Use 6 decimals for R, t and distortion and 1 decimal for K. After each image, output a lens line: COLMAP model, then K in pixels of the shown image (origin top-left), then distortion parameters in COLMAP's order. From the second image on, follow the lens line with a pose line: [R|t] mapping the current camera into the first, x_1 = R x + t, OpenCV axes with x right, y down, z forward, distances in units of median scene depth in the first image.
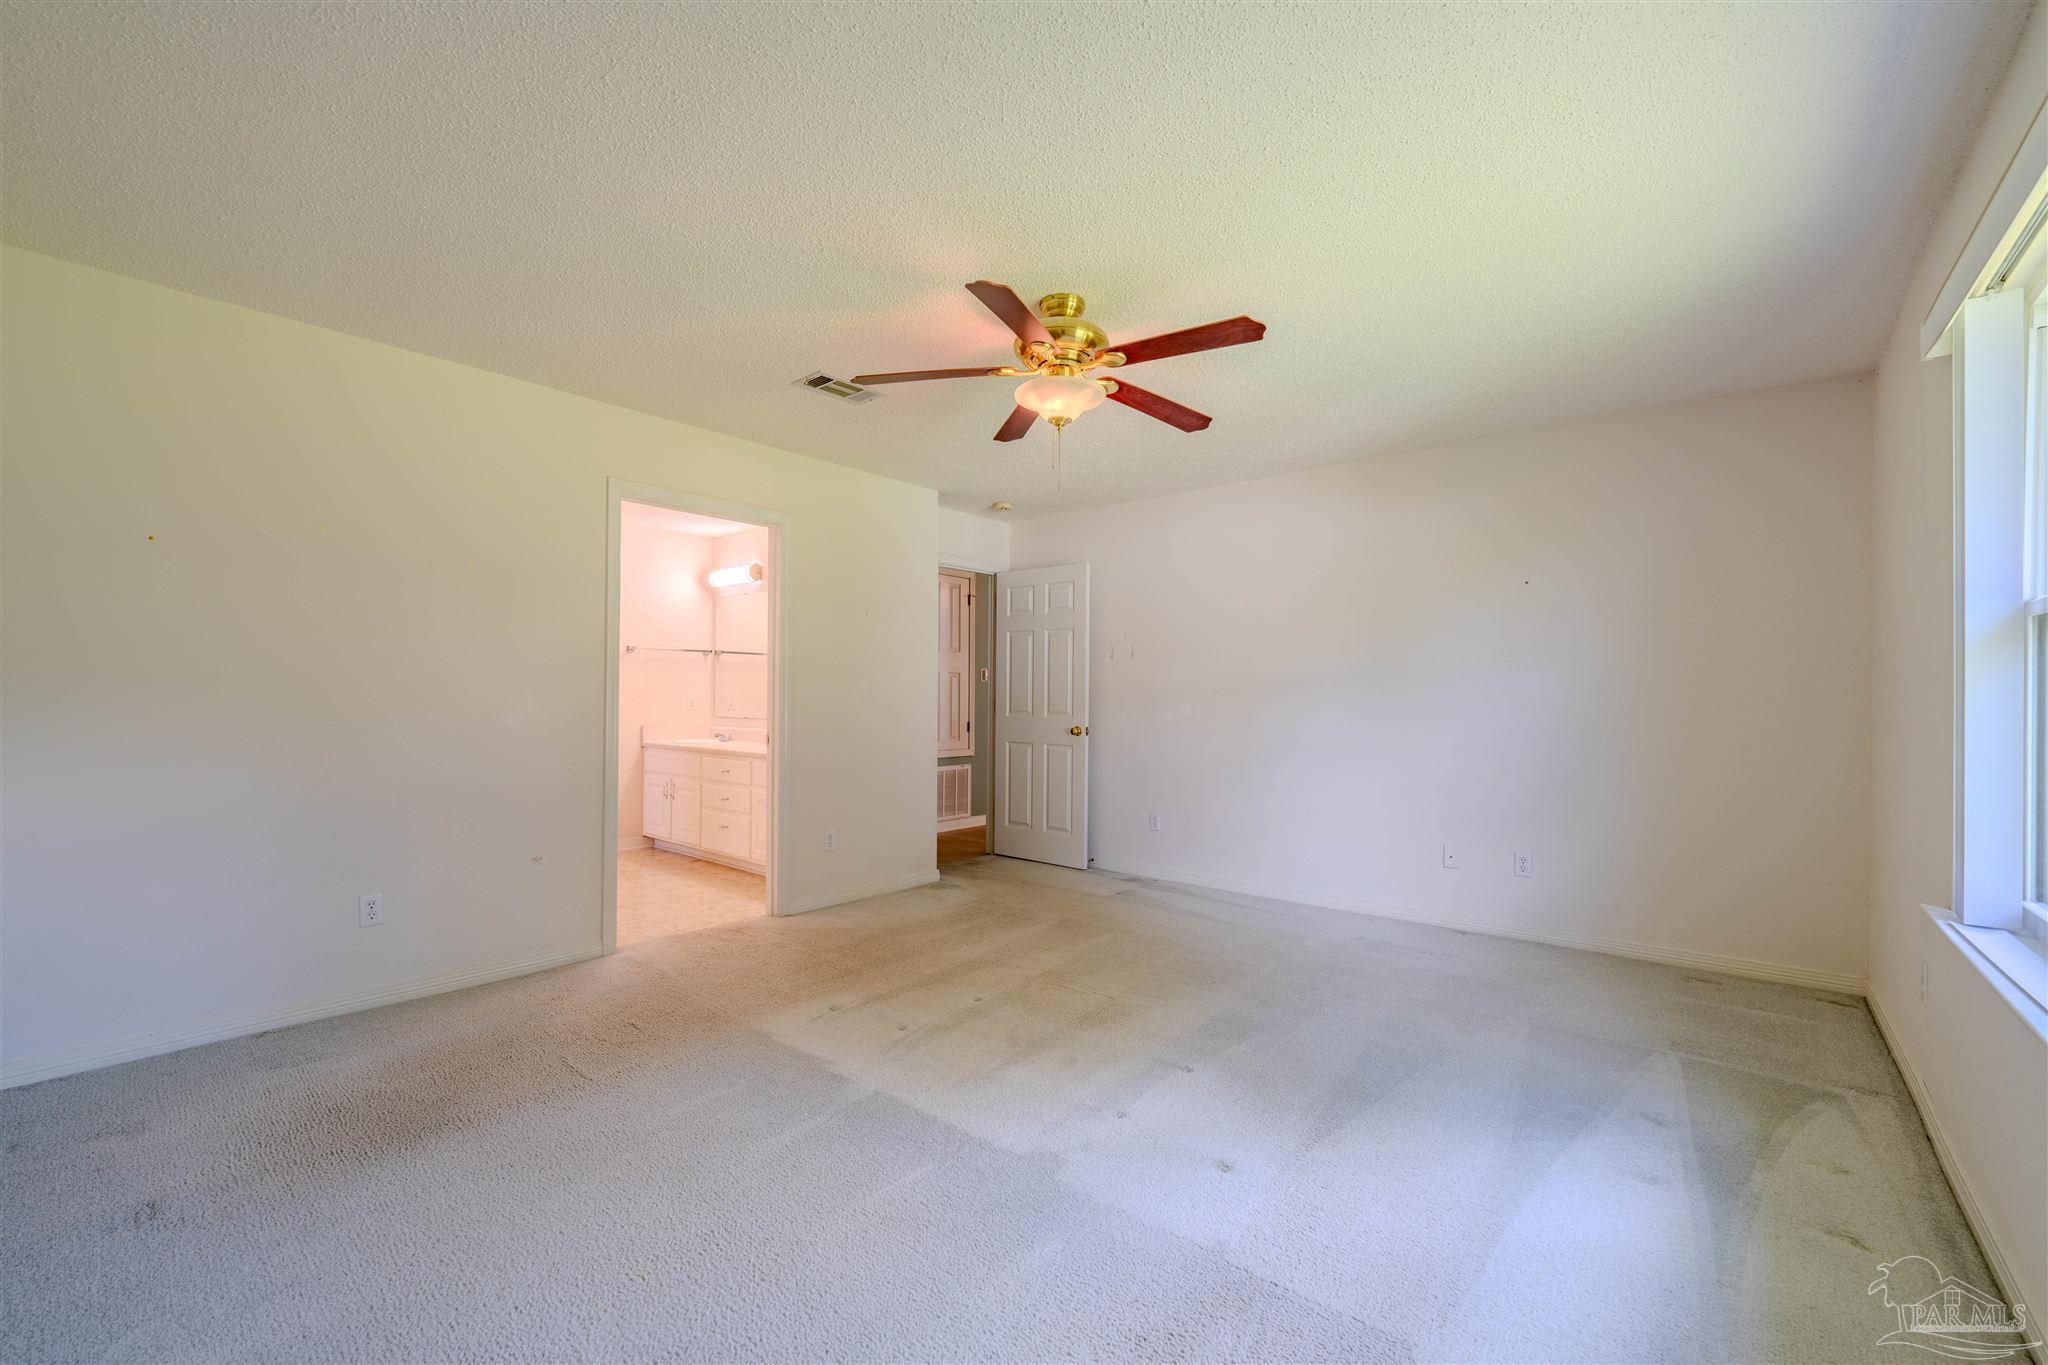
lens RADIAL K [[838.5, 0, 1026.6], [0, 838.5, 695.8], [0, 0, 1]] dist [-0.007026, -0.000162]
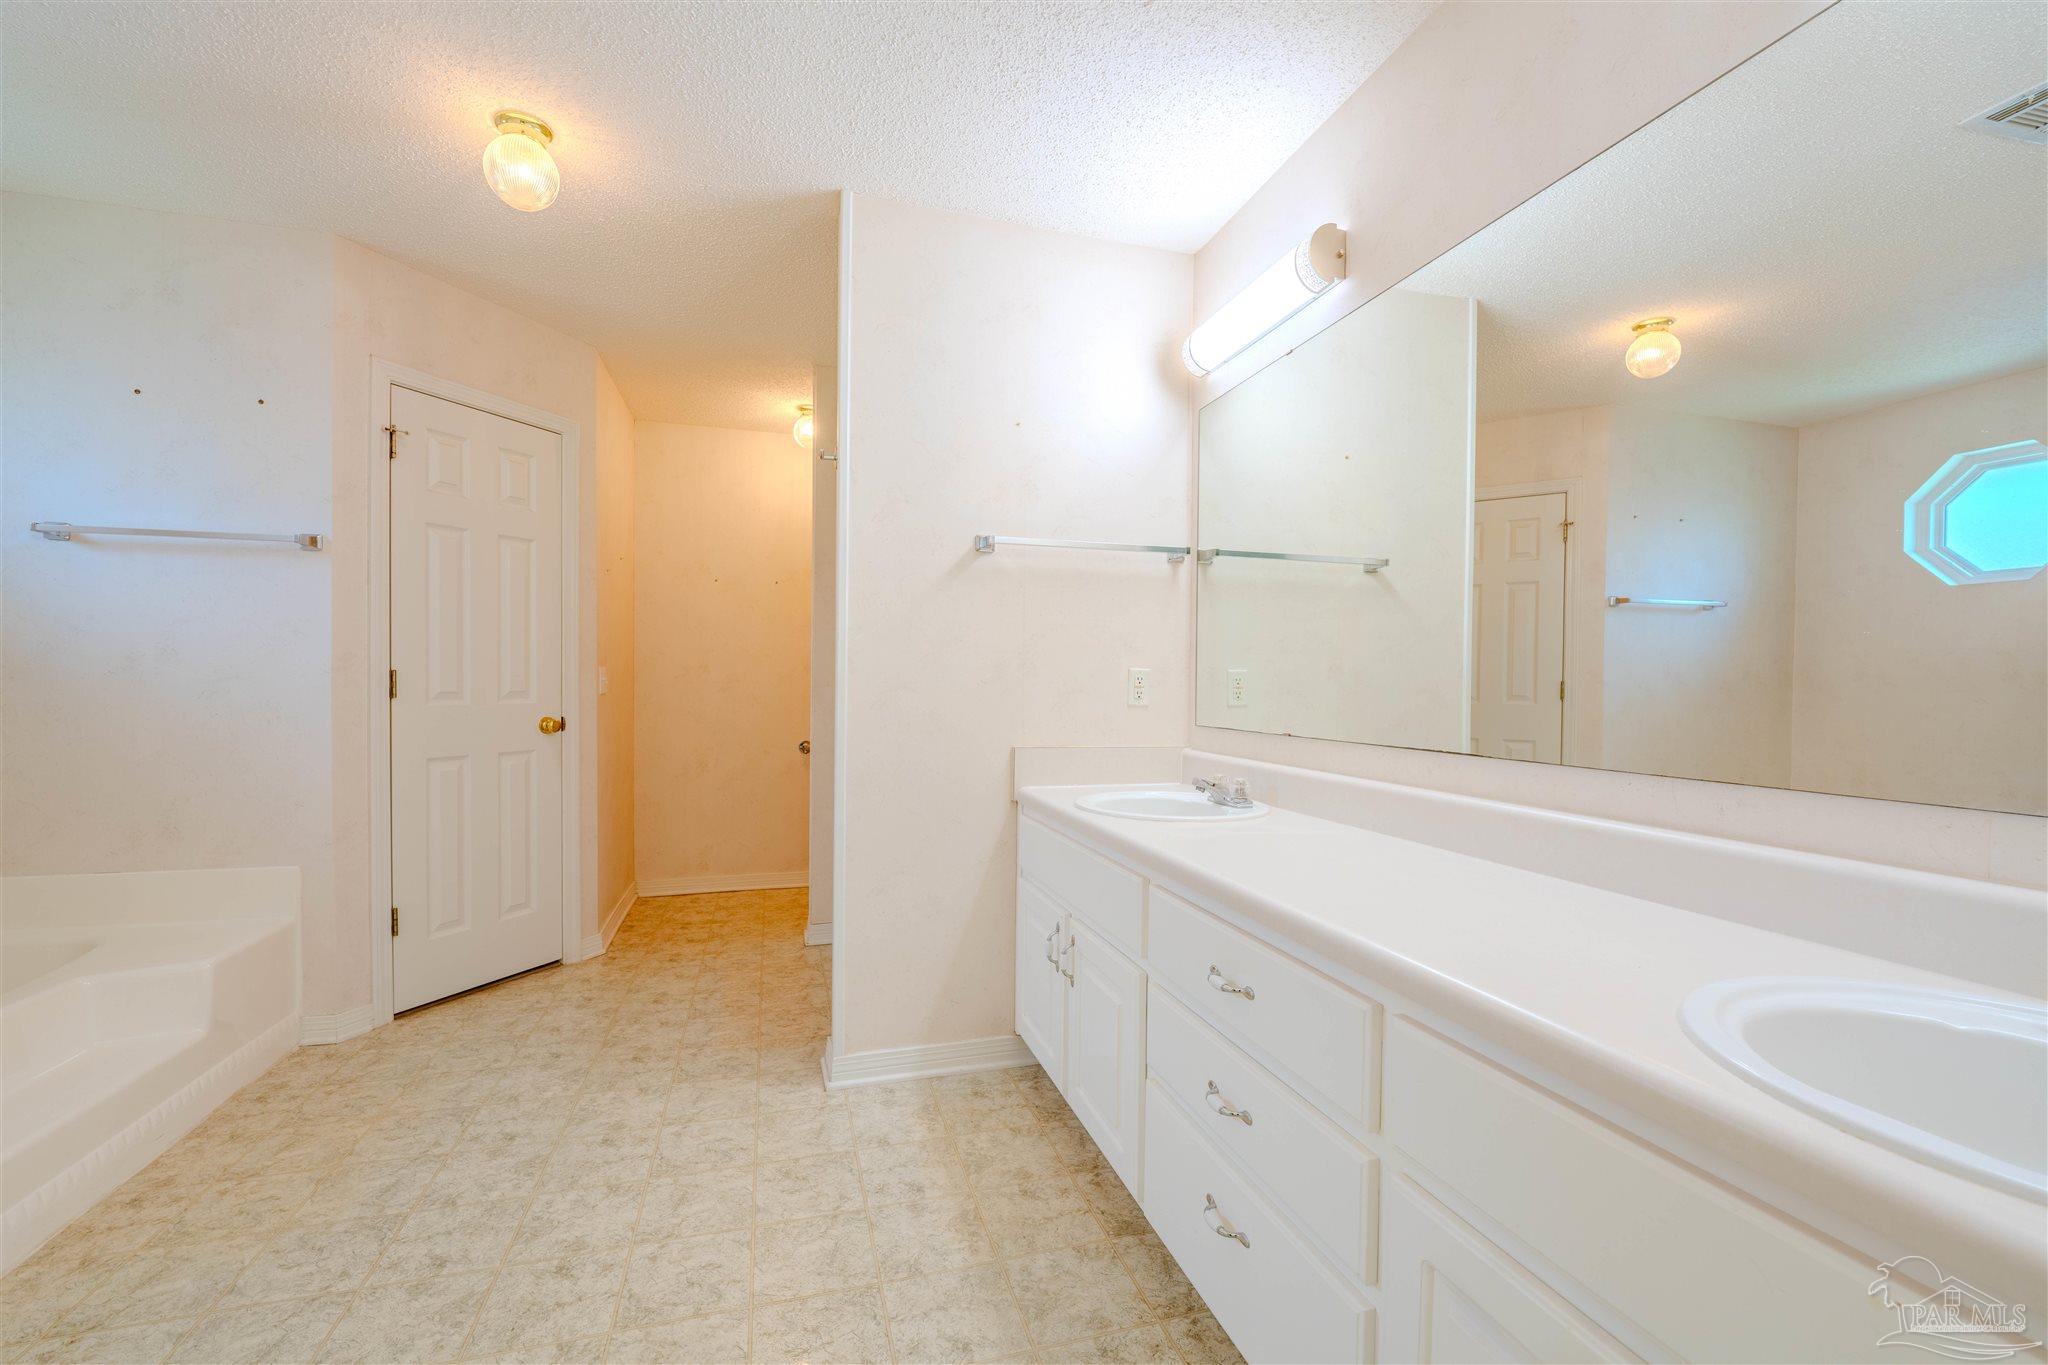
lens RADIAL K [[838.5, 0, 1015.6], [0, 838.5, 685.8], [0, 0, 1]] dist [-0.007026, -0.000162]
pose [[0.838626, 0.003771, -0.544695, -0.248251], [-0.003806, 0.999992, 0.001063, 0.007164], [0.544695, 0.001182, 0.838634, 0.673651]]
